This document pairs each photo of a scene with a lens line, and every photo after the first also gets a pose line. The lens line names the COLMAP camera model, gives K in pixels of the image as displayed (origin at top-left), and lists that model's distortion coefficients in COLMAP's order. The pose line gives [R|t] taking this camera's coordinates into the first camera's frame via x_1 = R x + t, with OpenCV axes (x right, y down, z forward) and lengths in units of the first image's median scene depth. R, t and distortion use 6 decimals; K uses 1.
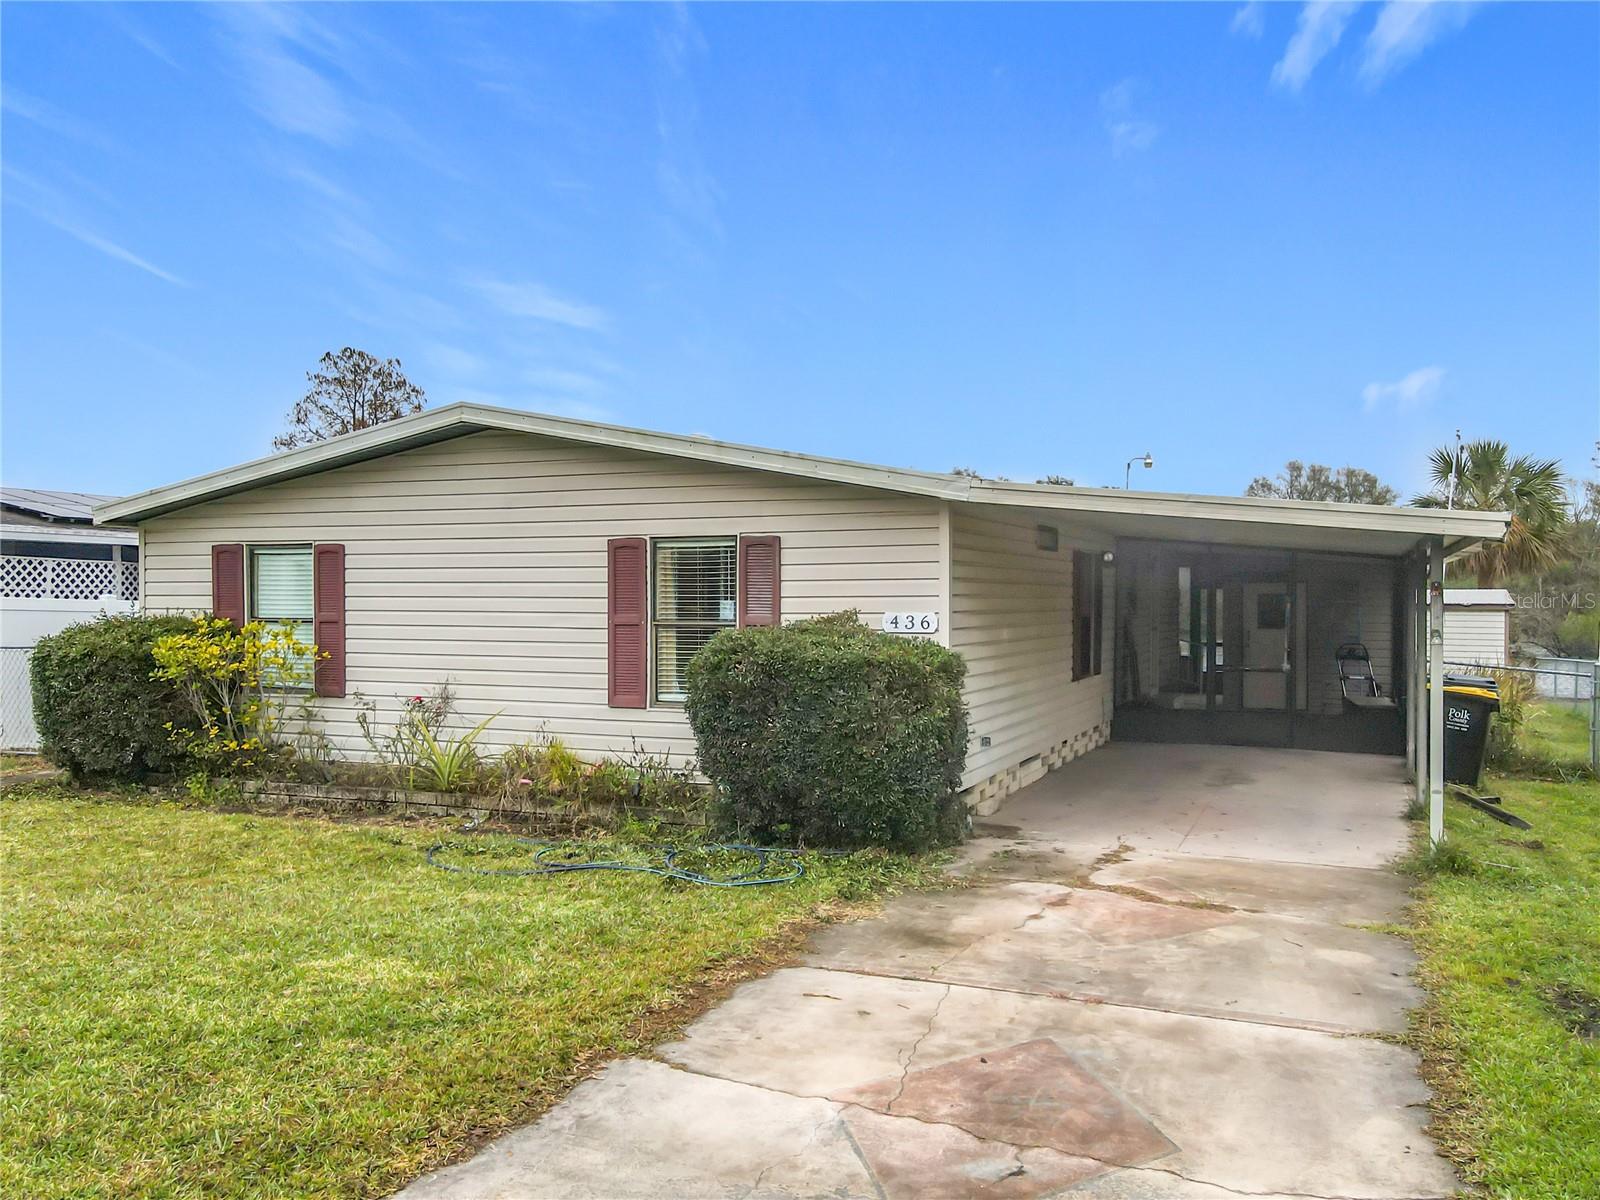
lens RADIAL K [[1201.2, 0, 775.6], [0, 1201.2, 595.9], [0, 0, 1]] dist [0.000912, 0.031845]
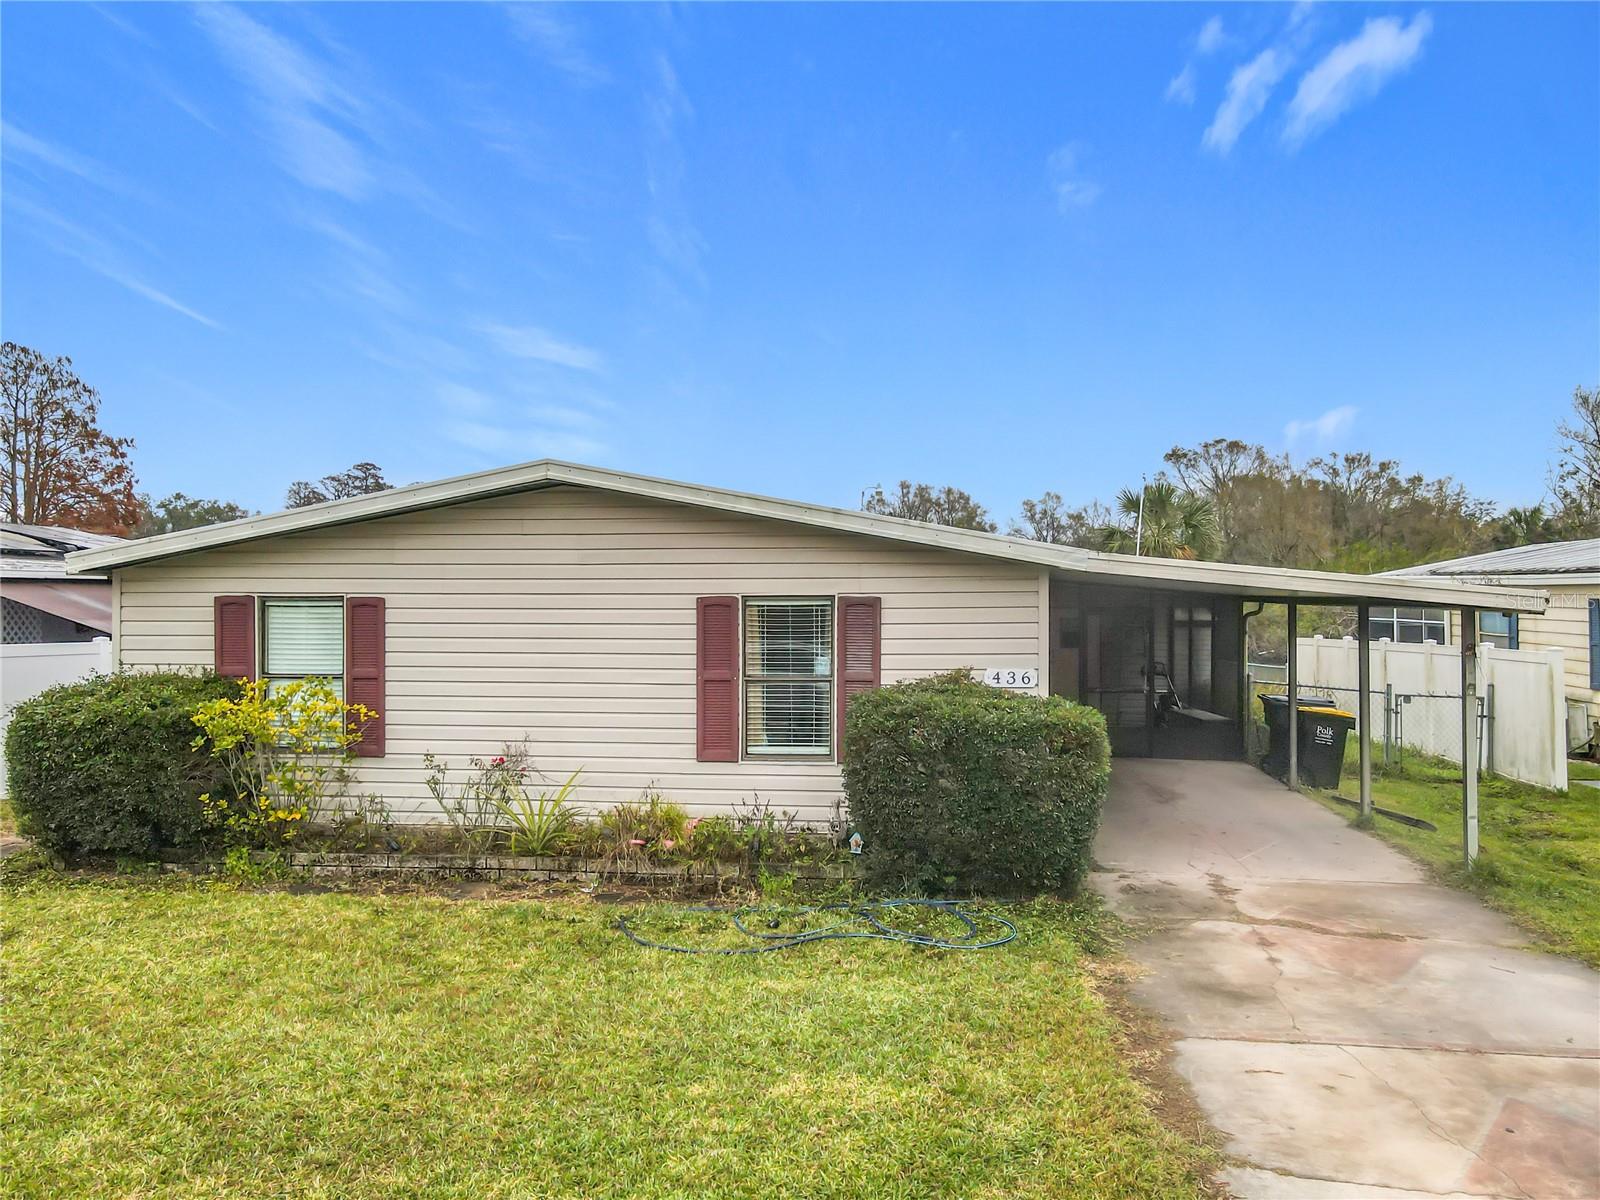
lens RADIAL K [[1104.6, 0, 800.0], [0, 1104.6, 600.0], [0, 0, 1]] dist [0.009856, 0.006046]
pose [[0.967931, -0.002506, 0.251205, -0.292441], [0.003555, 0.999987, -0.003723, -0.041074], [-0.251193, 0.004497, 0.967927, 0.068972]]
